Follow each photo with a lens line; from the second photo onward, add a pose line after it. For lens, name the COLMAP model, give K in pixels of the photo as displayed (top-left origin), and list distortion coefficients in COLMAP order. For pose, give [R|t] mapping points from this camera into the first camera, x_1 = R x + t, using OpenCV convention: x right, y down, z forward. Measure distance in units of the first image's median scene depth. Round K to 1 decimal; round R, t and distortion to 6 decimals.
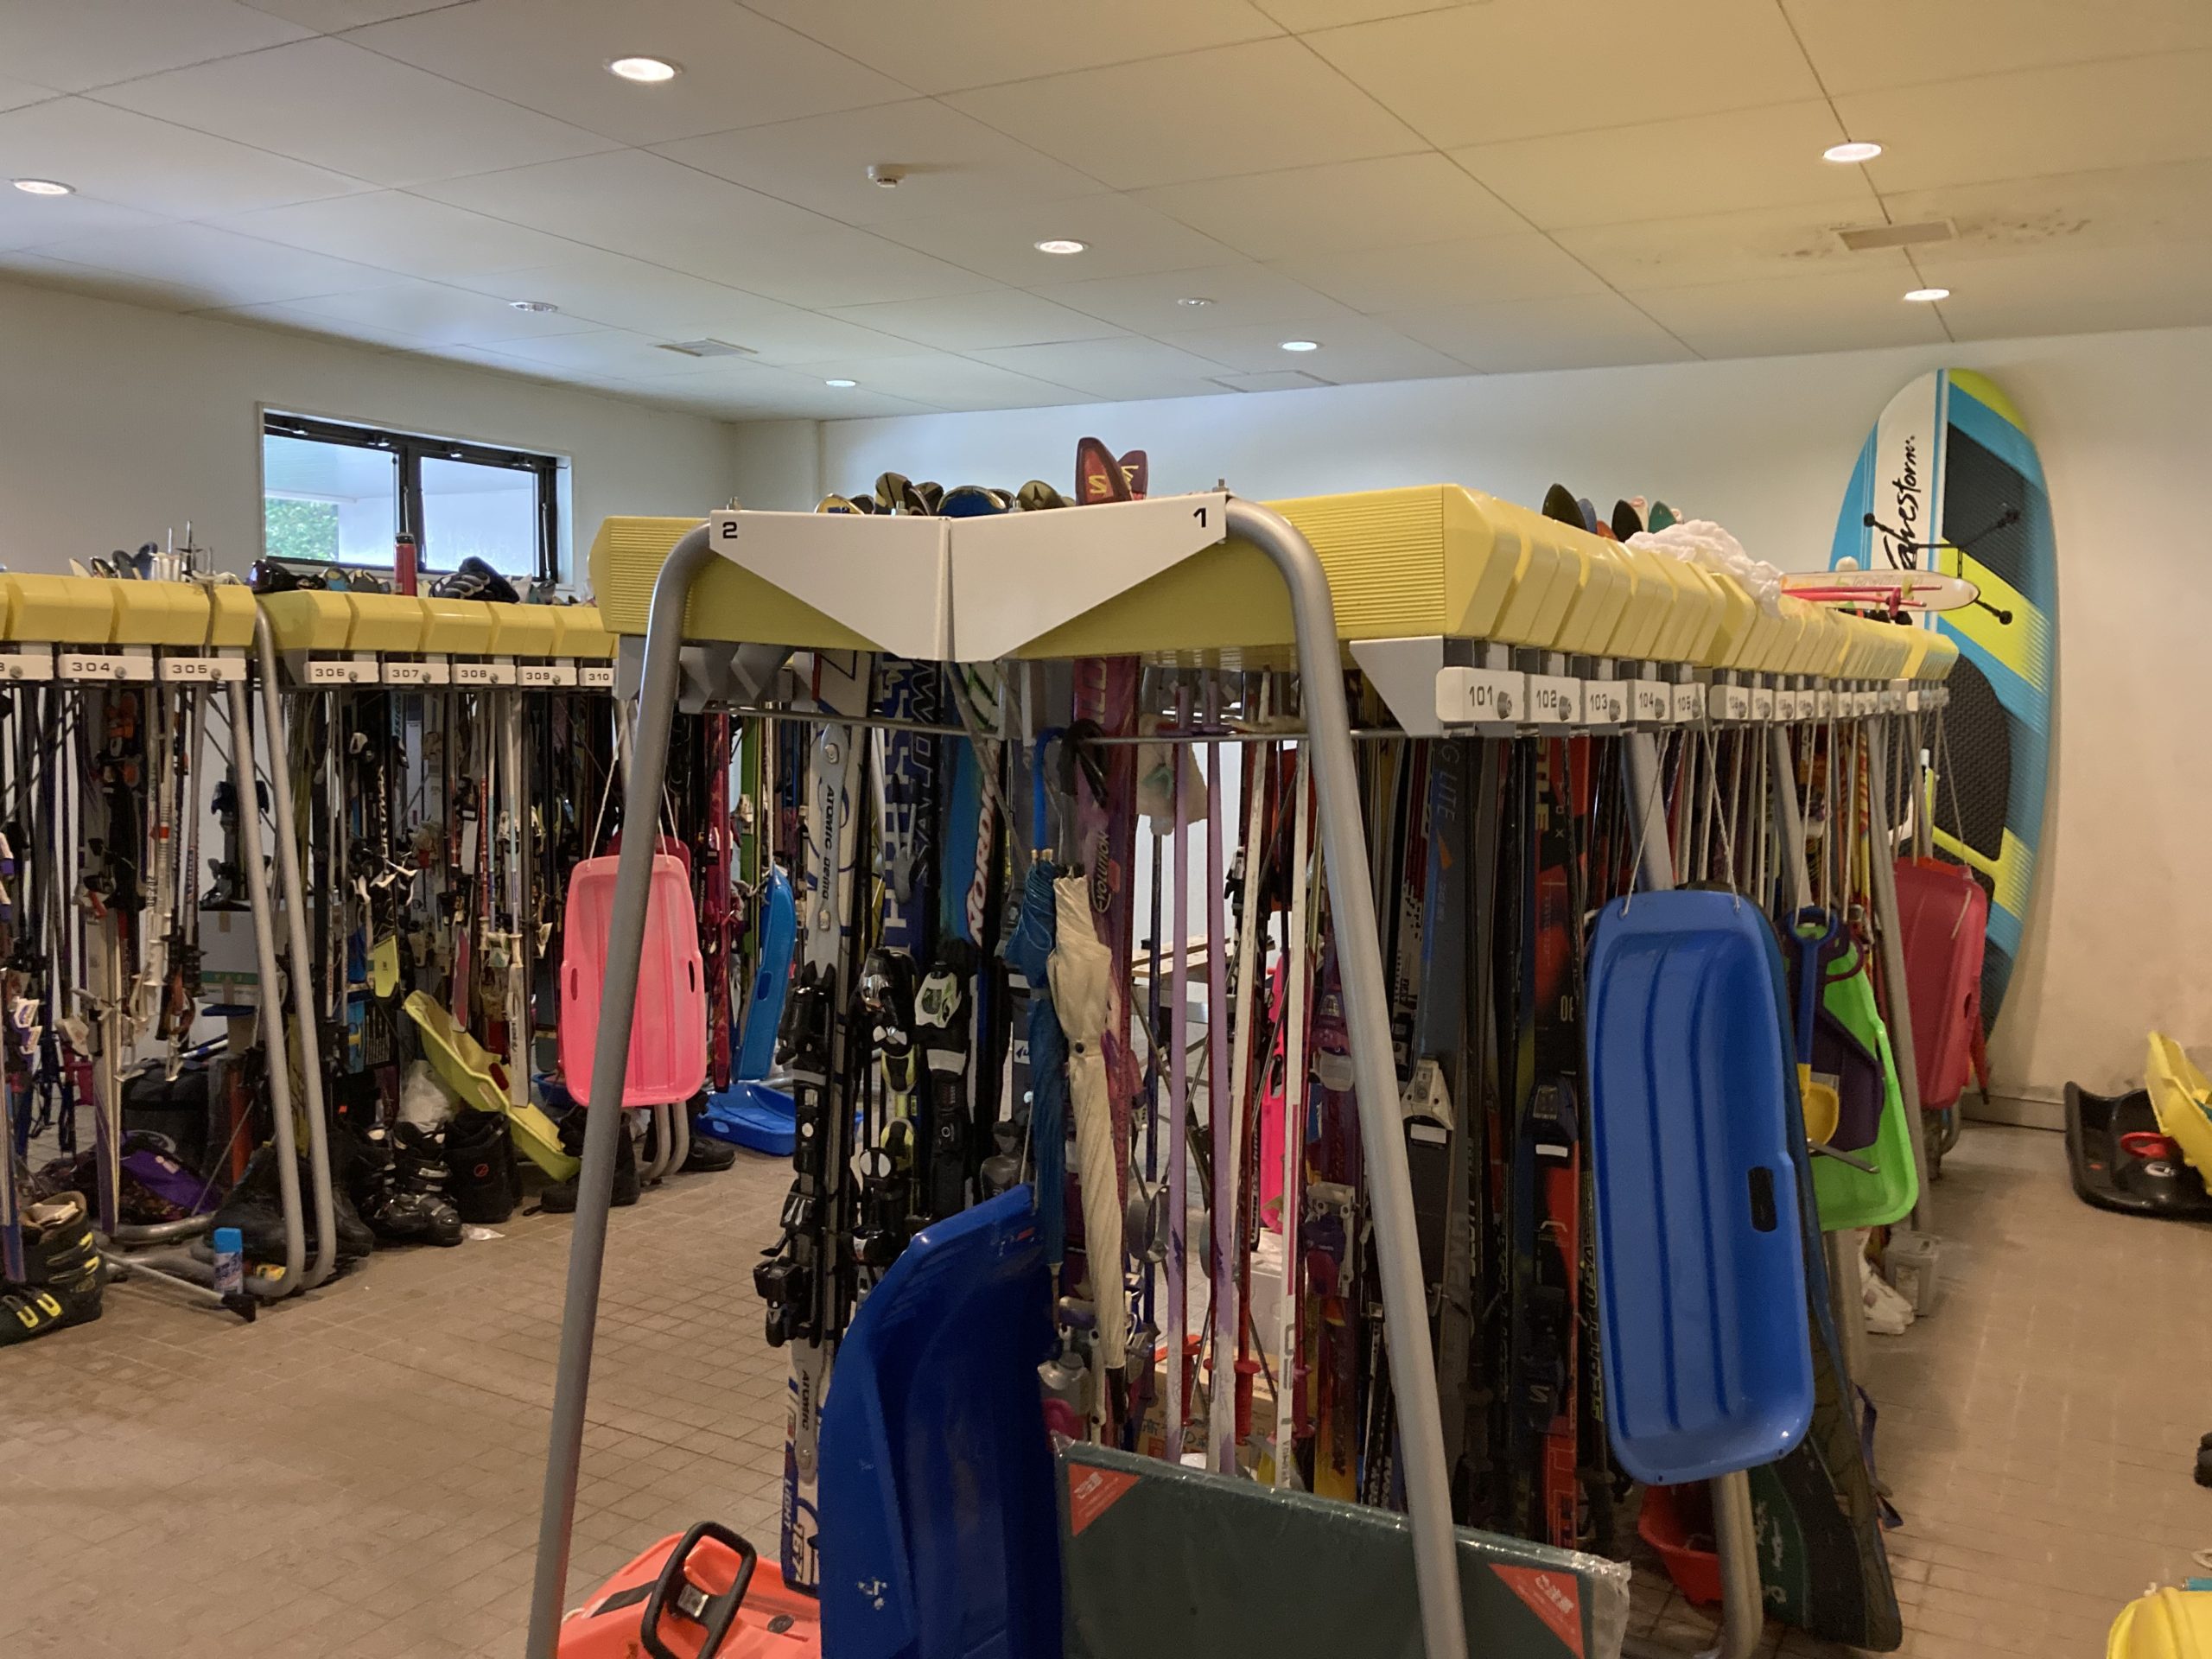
lens RADIAL K [[1821.3, 0, 1105.0], [0, 1821.3, 825.1], [0, 0, 1]] dist [0.026128, -0.028291]
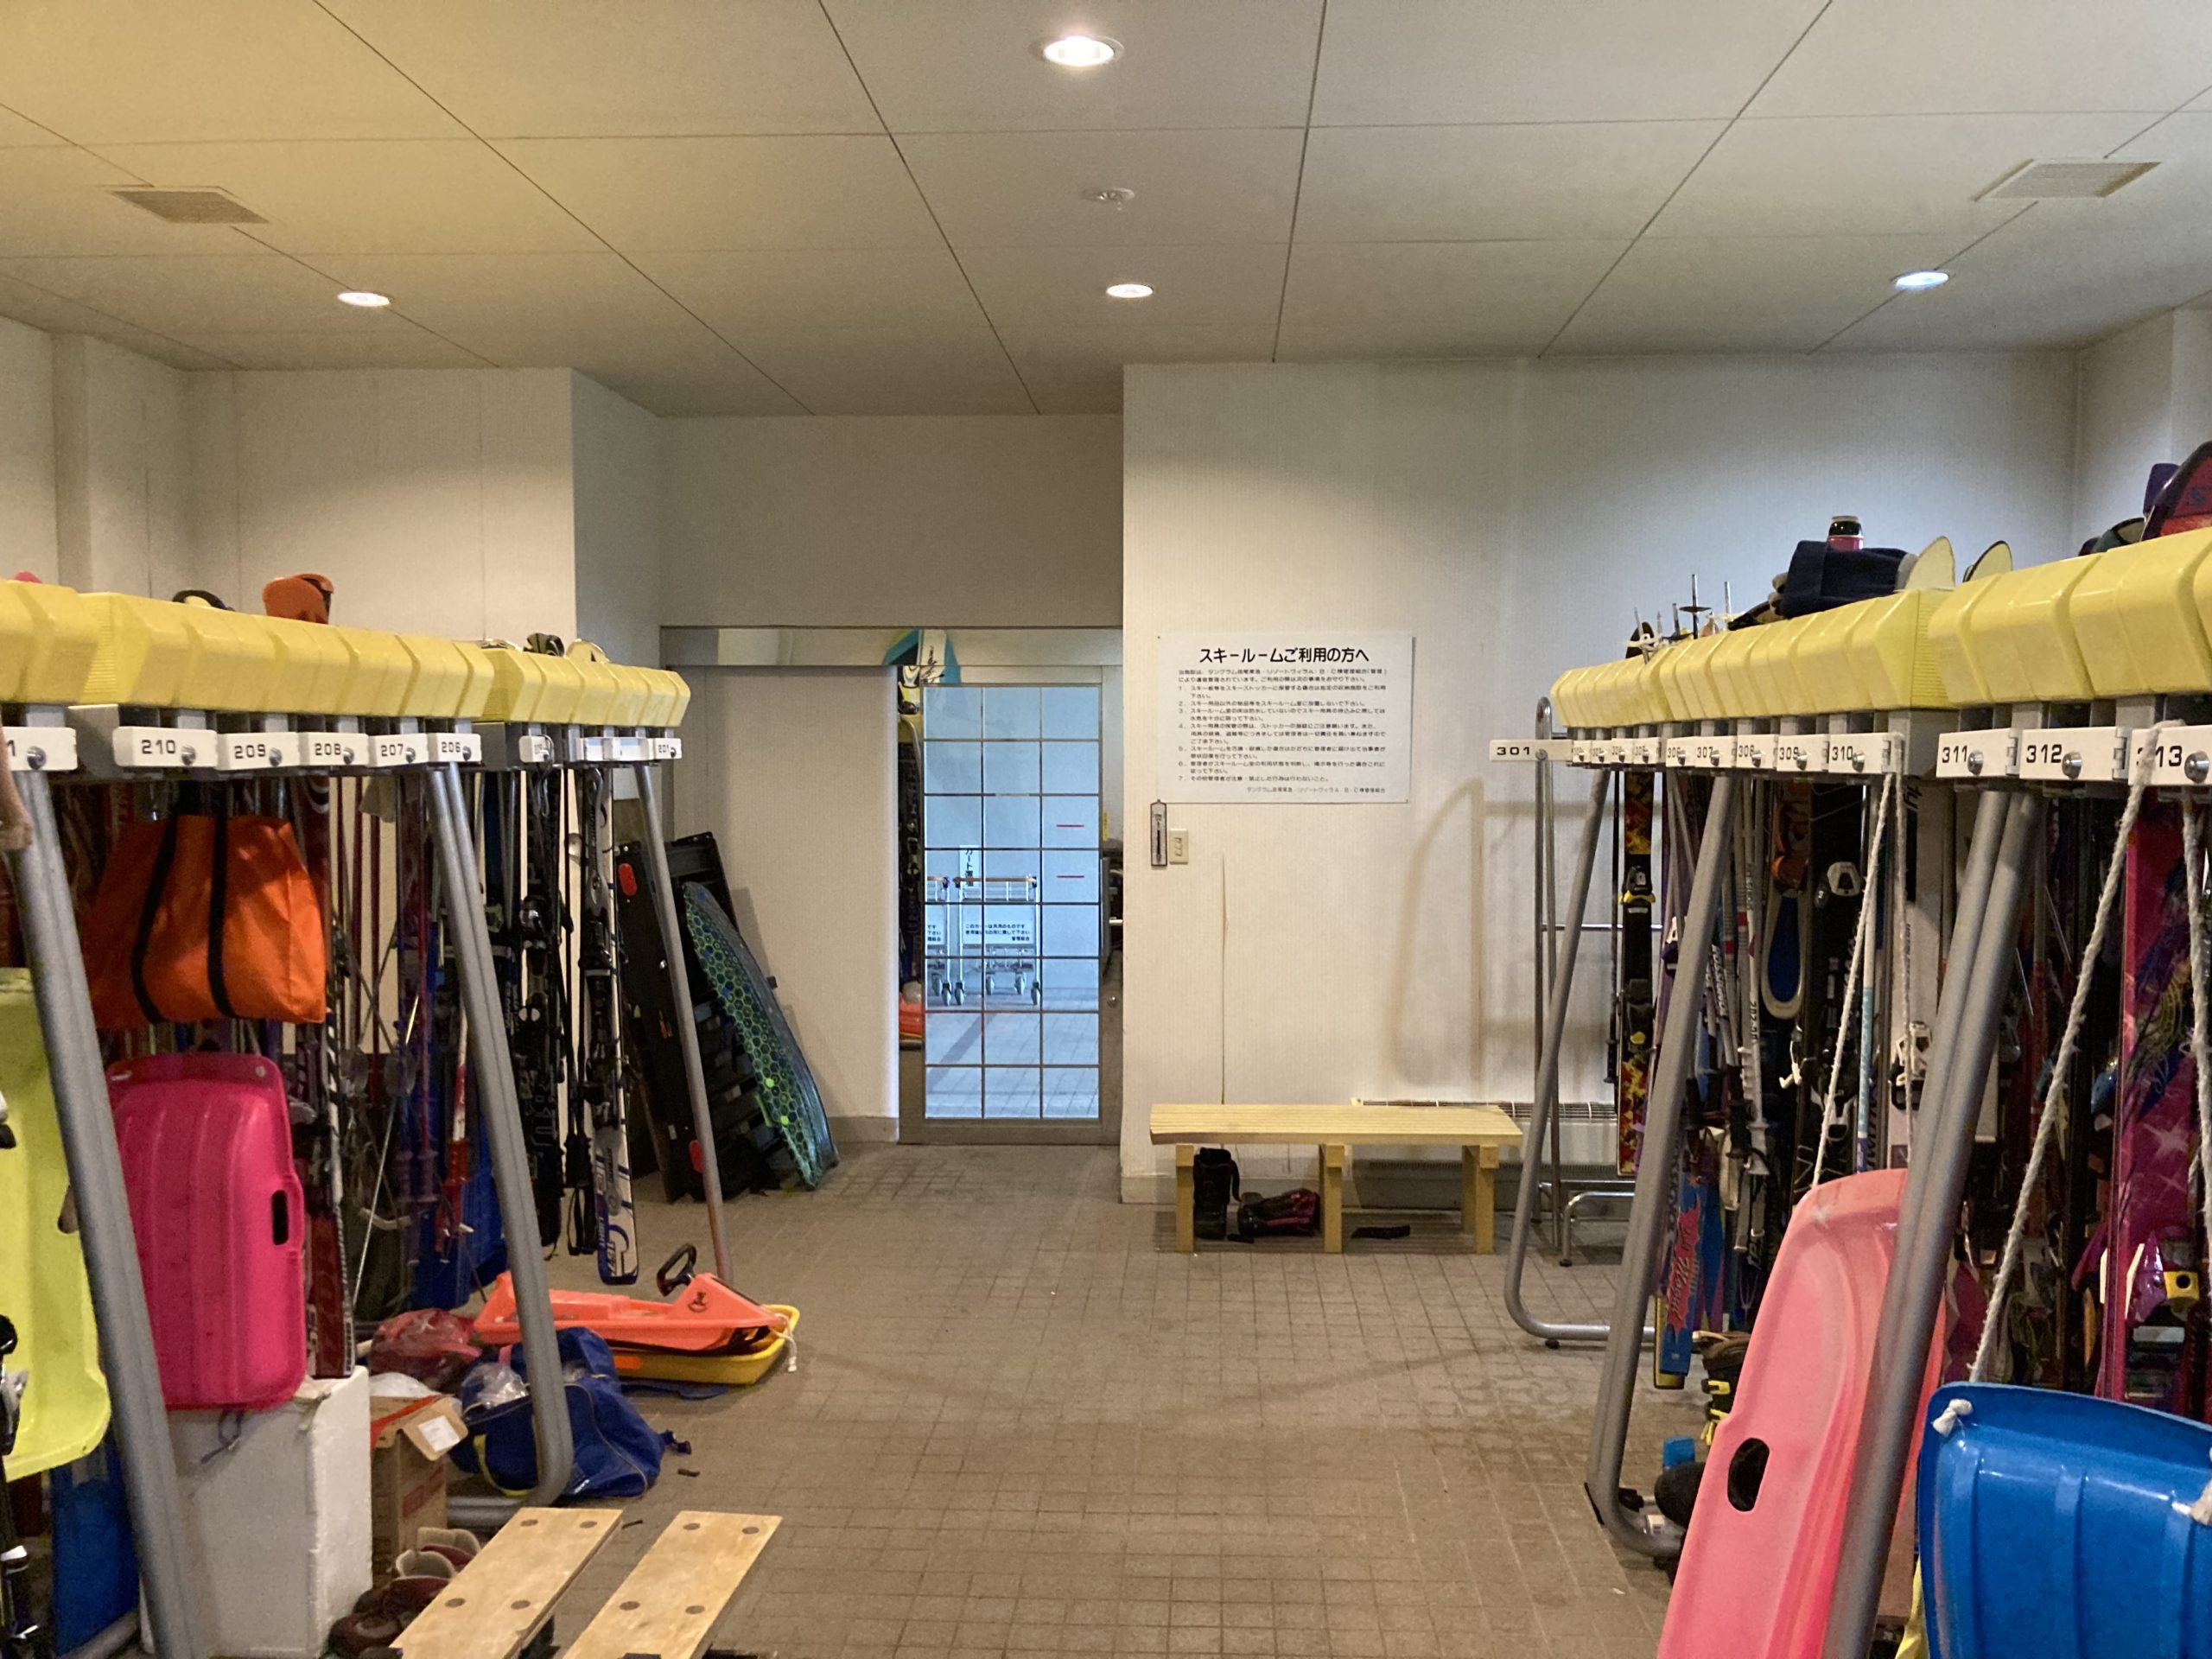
lens RADIAL K [[1821.3, 0, 1106.6], [0, 1821.3, 825.9], [0, 0, 1]] dist [0.026128, -0.028291]
pose [[-0.903067, -0.003578, -0.429485, 0.111189], [-0.048482, 0.994423, 0.093657, -0.127701], [0.426755, 0.105401, -0.898204, 1.840338]]
